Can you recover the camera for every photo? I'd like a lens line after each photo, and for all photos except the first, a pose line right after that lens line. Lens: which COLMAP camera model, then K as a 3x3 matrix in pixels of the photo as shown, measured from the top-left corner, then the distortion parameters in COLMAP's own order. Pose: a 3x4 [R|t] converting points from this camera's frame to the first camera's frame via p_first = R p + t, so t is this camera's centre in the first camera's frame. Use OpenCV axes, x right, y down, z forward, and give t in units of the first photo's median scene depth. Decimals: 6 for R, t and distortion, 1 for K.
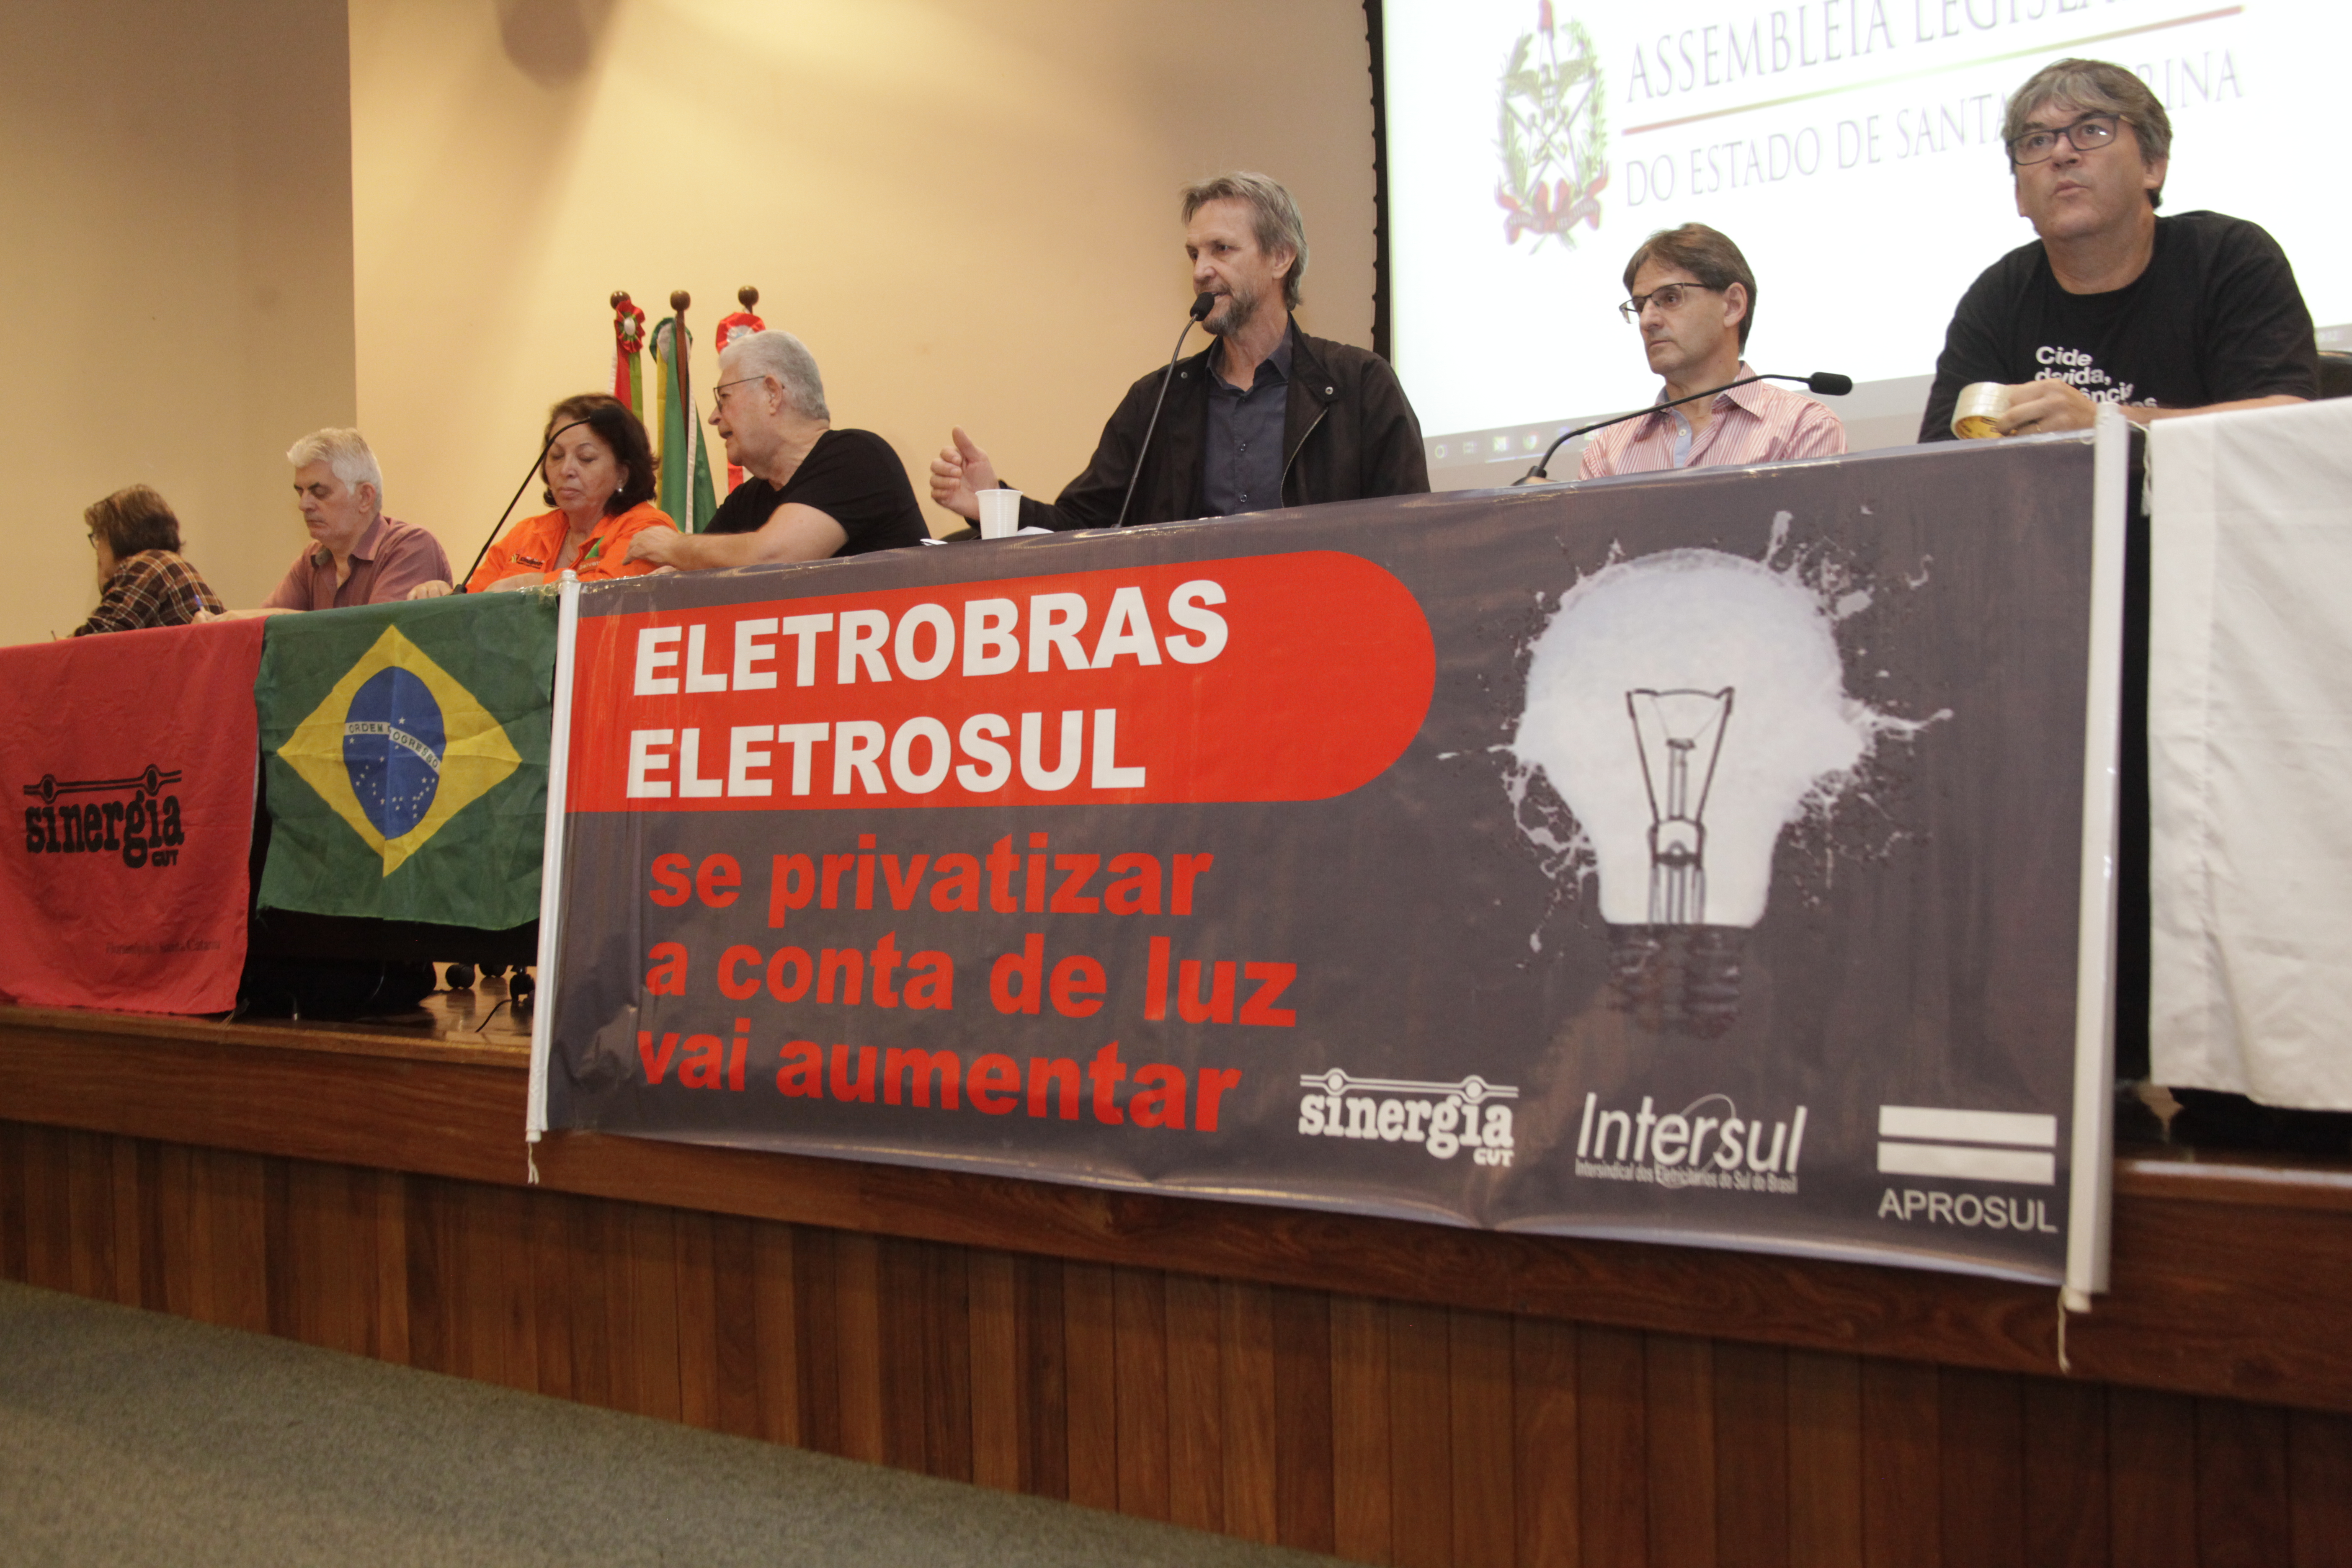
lens RADIAL K [[2571.7, 0, 1176.0], [0, 2571.7, 784.0], [0, 0, 1]] dist [-0.057337, 0.027803]
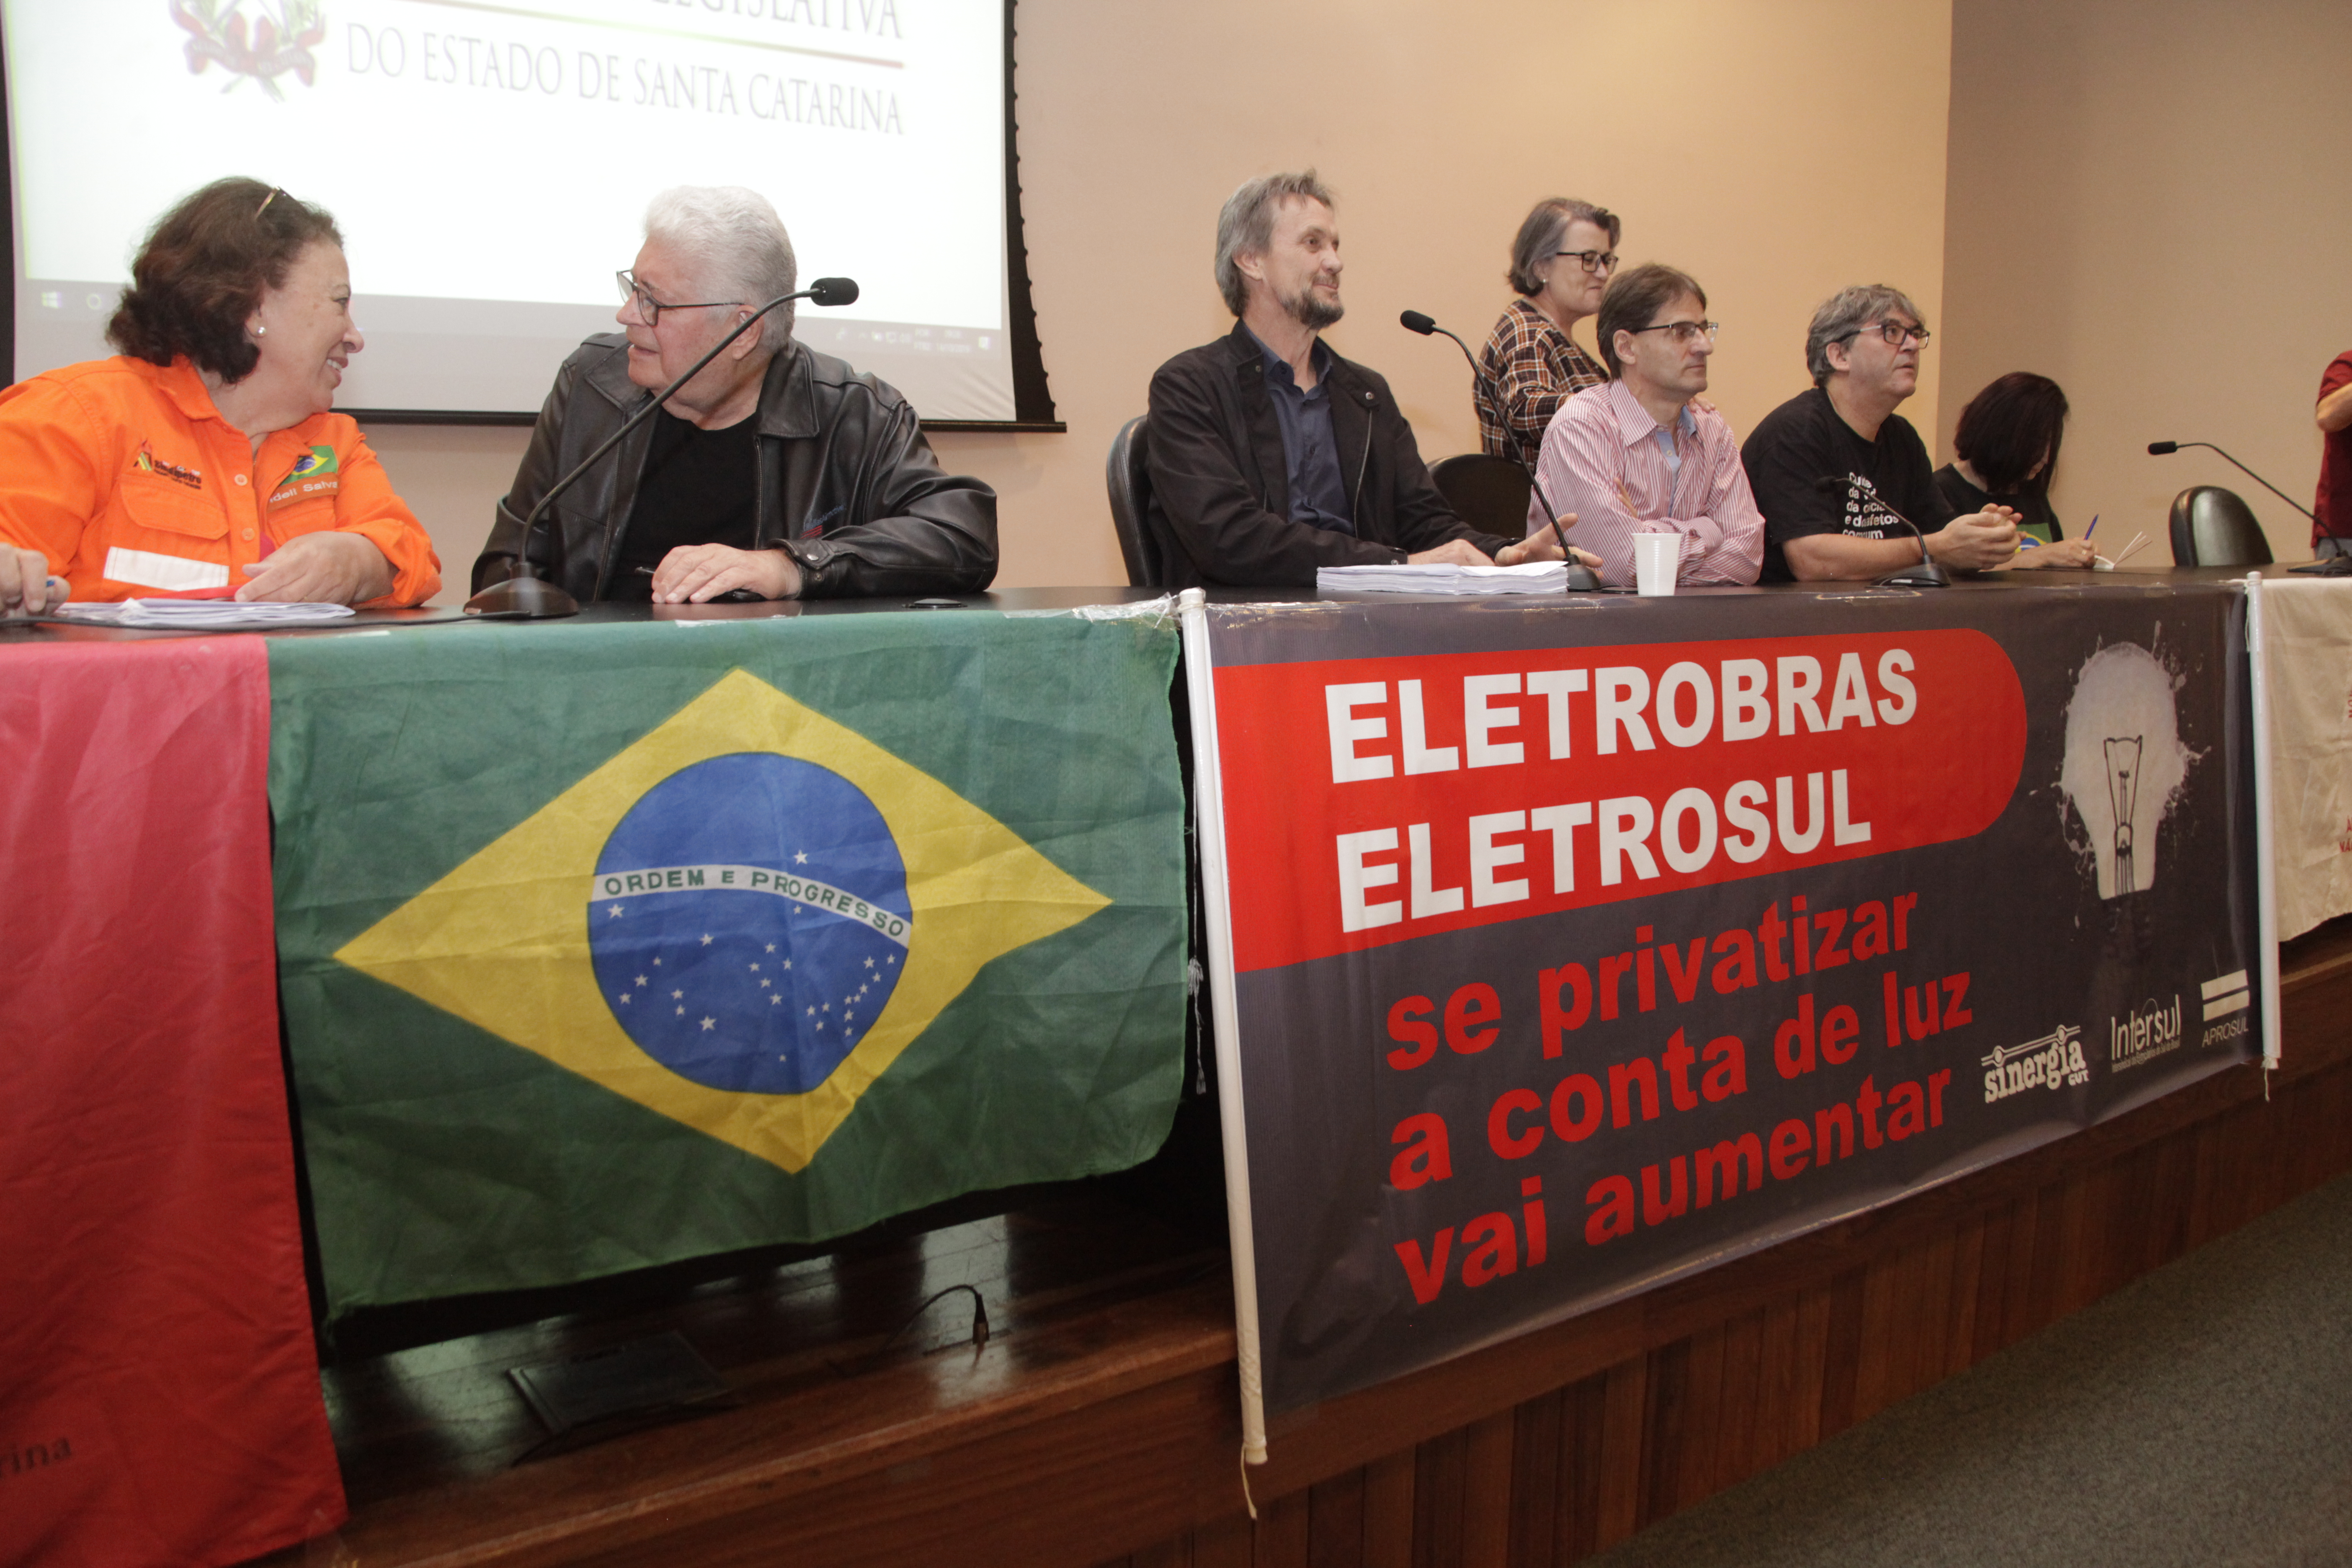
lens RADIAL K [[1880.5, 0, 1176.0], [0, 1880.5, 784.0], [0, 0, 1]] dist [-0.129327, 0.085211]
pose [[0.266261, -0.114769, 0.957044, -0.756979], [-0.017410, 0.992152, 0.123823, -0.103237], [-0.963744, -0.049631, 0.262173, 0.979951]]
